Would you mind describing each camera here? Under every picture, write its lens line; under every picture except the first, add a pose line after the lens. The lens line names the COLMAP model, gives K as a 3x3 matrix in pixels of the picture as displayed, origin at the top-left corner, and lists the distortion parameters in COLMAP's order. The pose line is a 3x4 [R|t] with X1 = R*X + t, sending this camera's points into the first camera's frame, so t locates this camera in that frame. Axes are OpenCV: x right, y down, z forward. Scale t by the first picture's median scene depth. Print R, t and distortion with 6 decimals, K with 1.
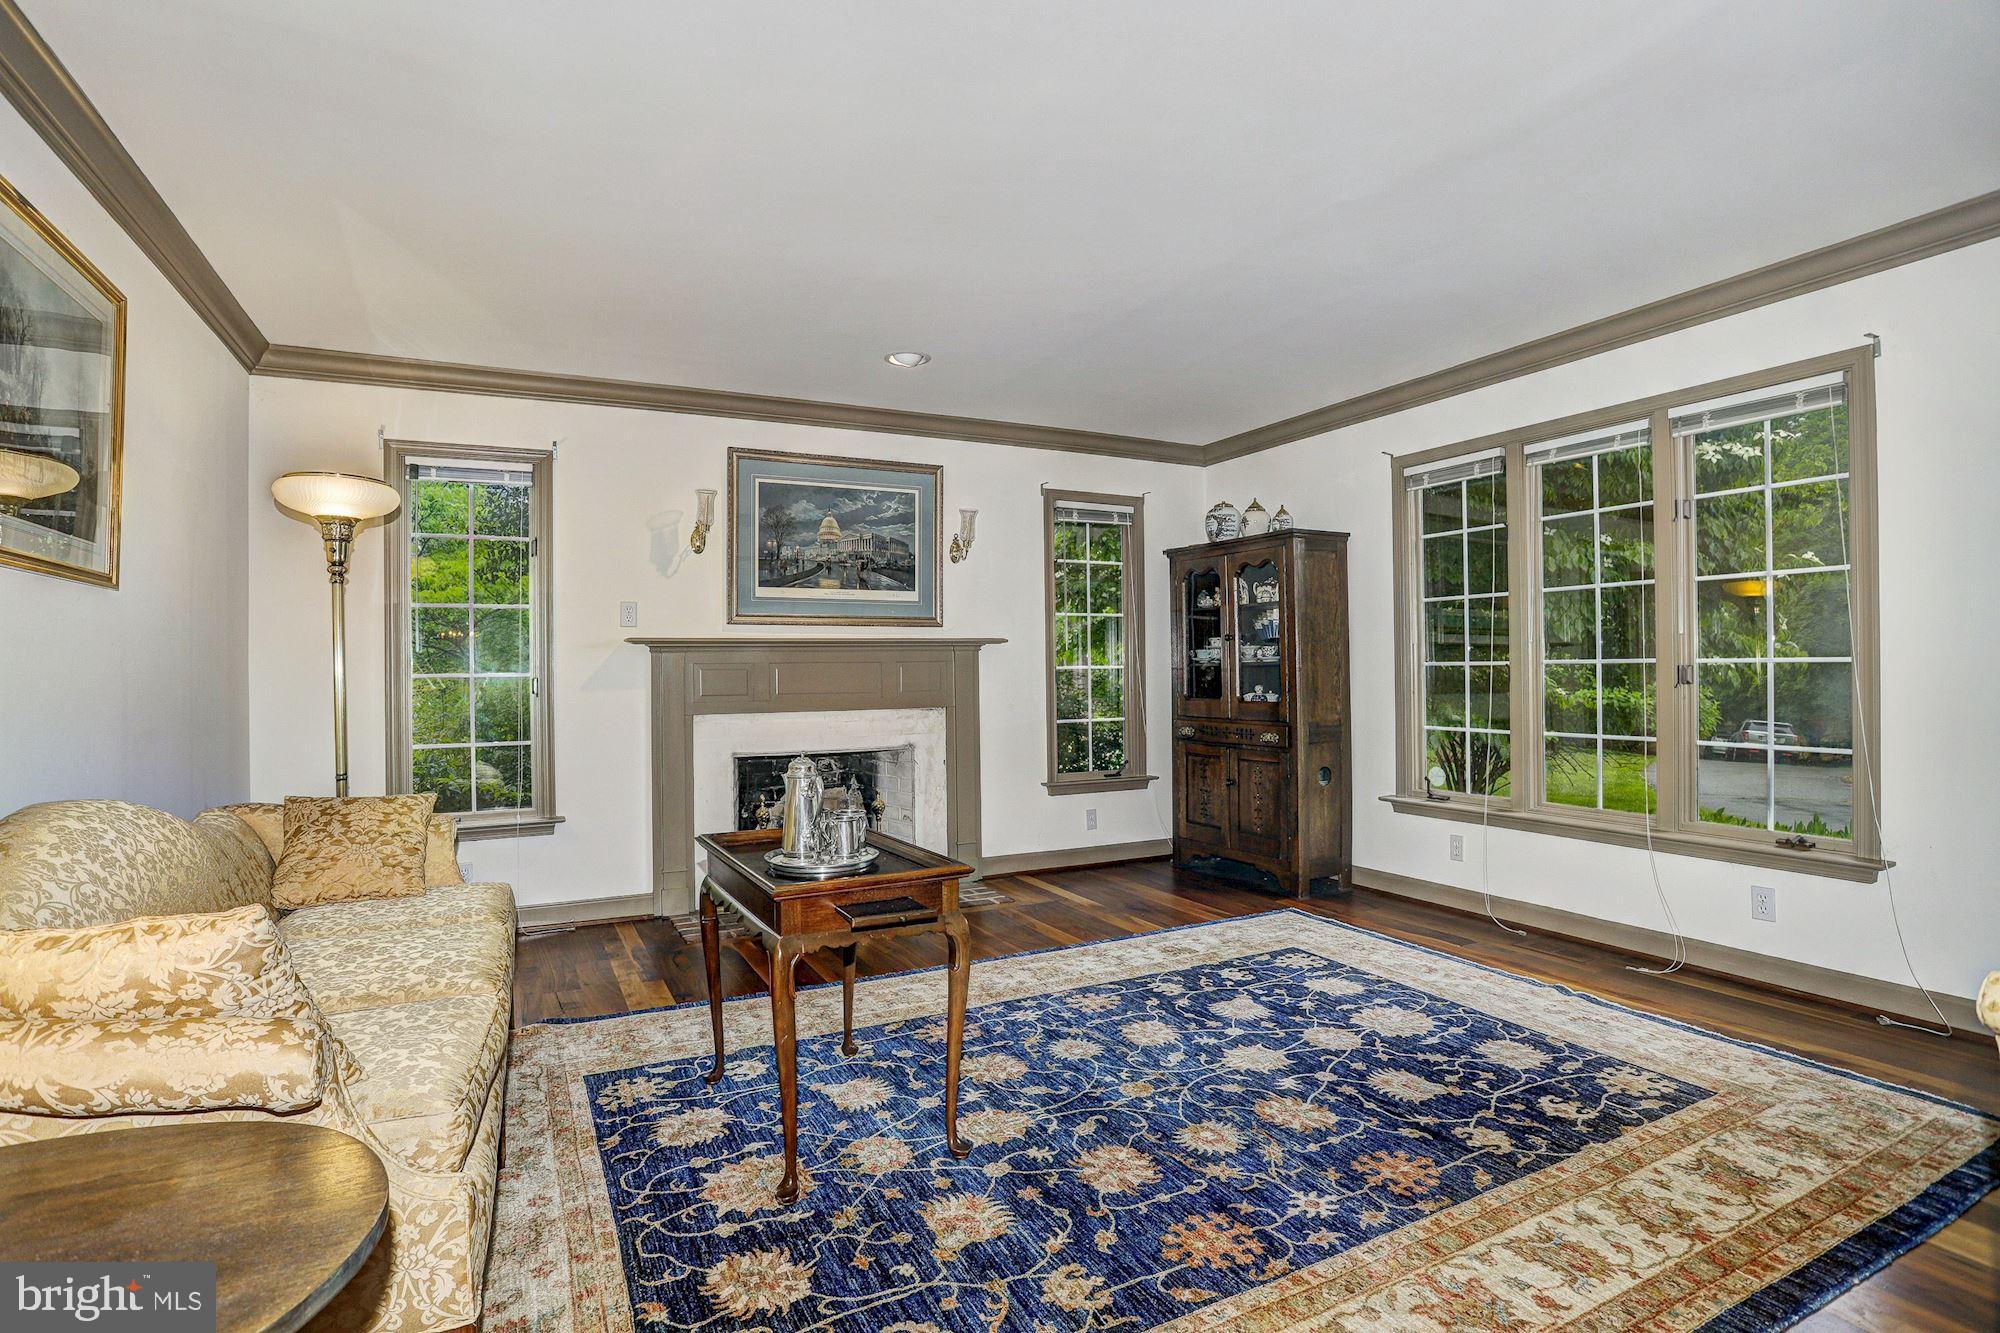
lens RADIAL K [[964.2, 0, 995.5], [0, 964.2, 674.1], [0, 0, 1]] dist [-0.042114, 0.007311]
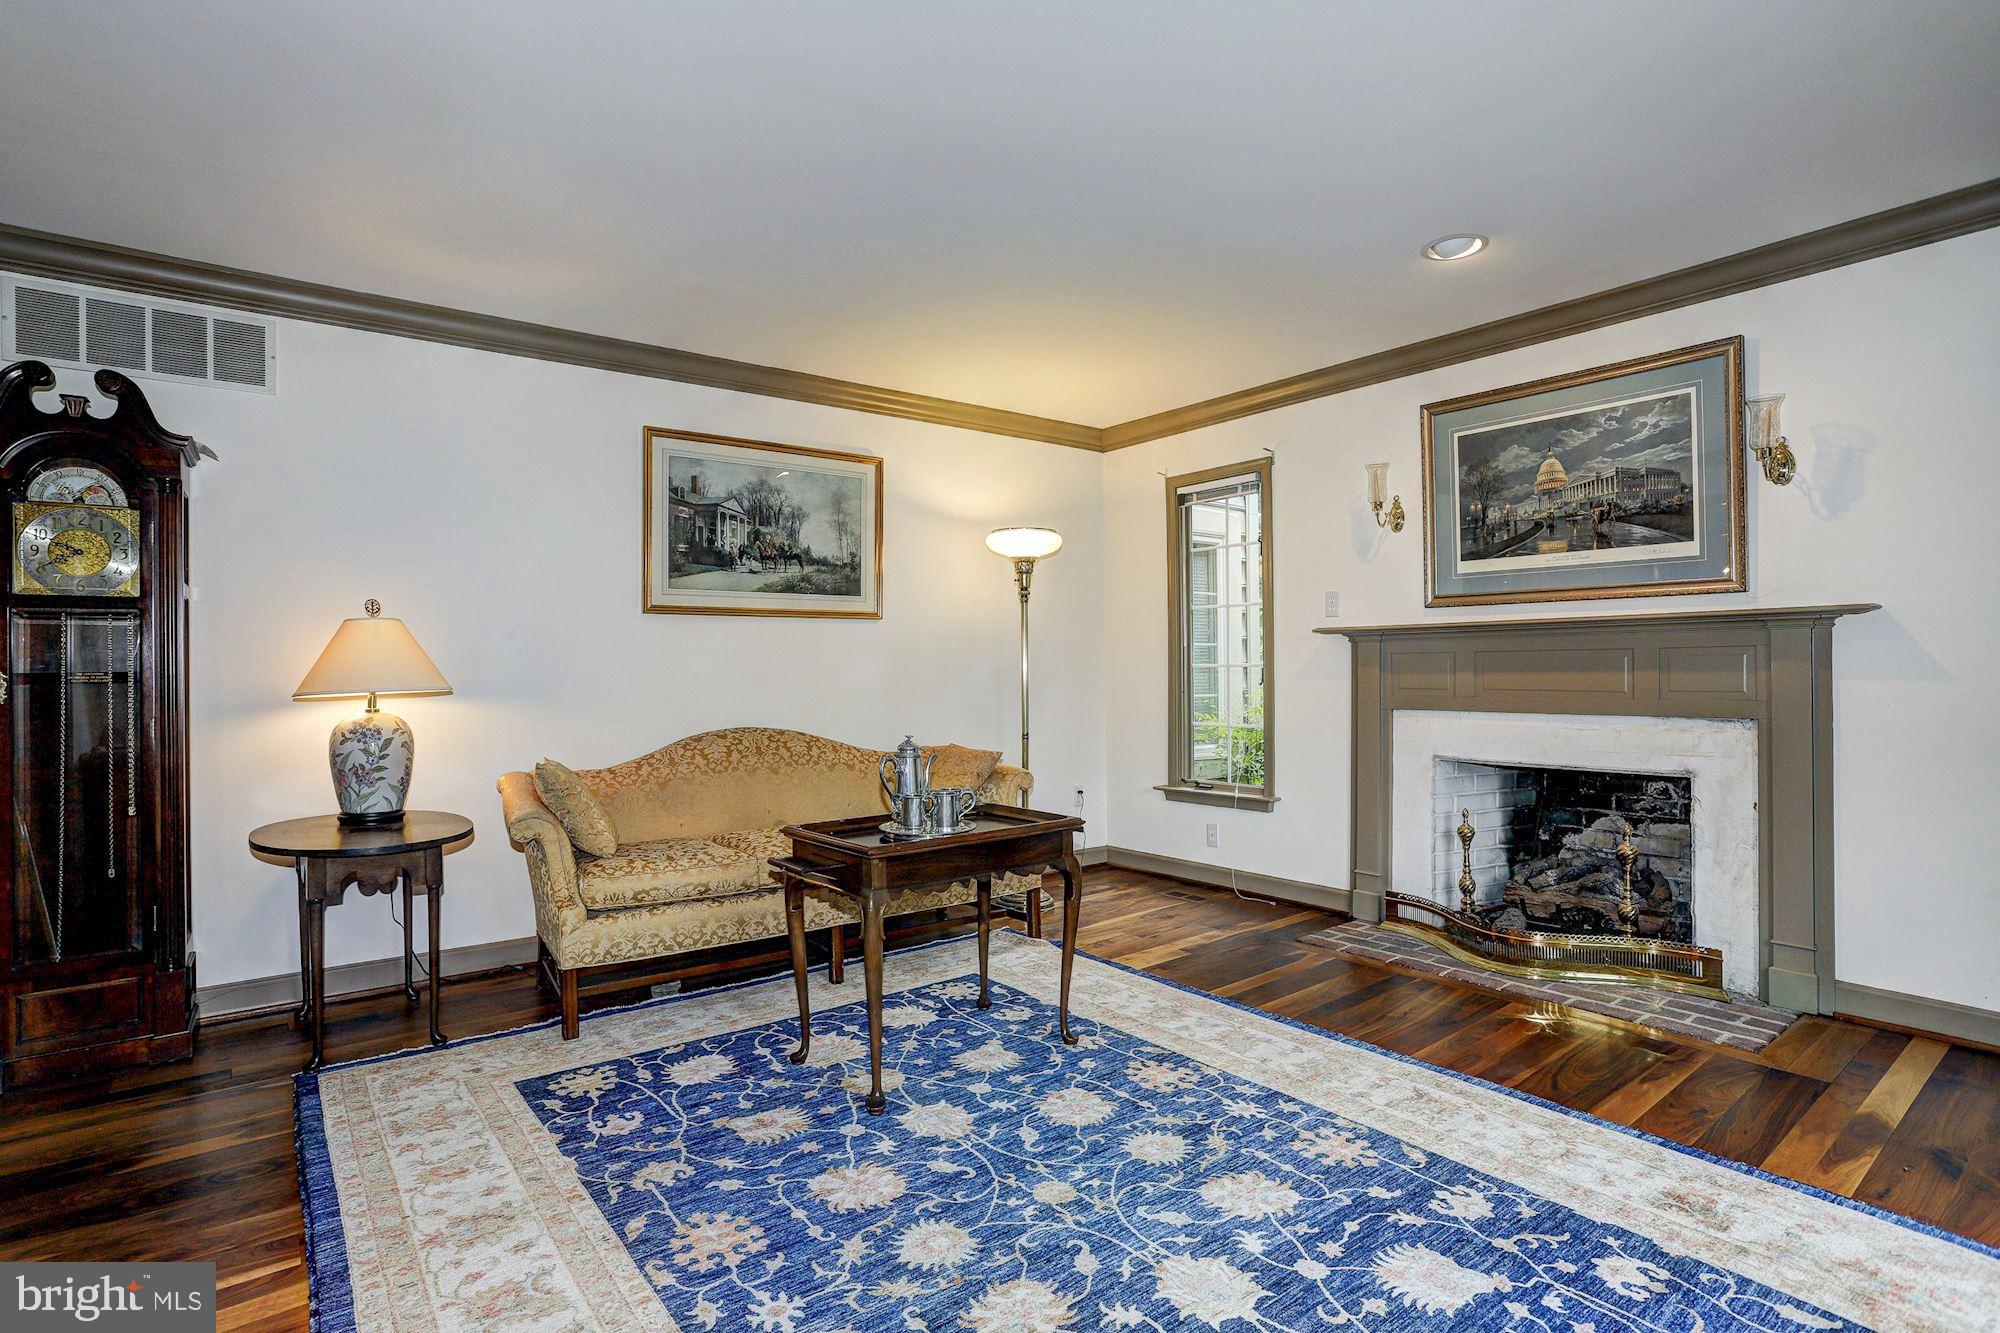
lens RADIAL K [[985.1, 0, 1000.0], [0, 985.1, 666.1], [0, 0, 1]] dist [-0.038511, 0.010894]
pose [[0.188148, 0.007769, -0.982110, 0.746369], [0.004218, 0.999953, 0.008719, -0.012139], [0.982132, -0.005783, 0.188106, 0.637968]]
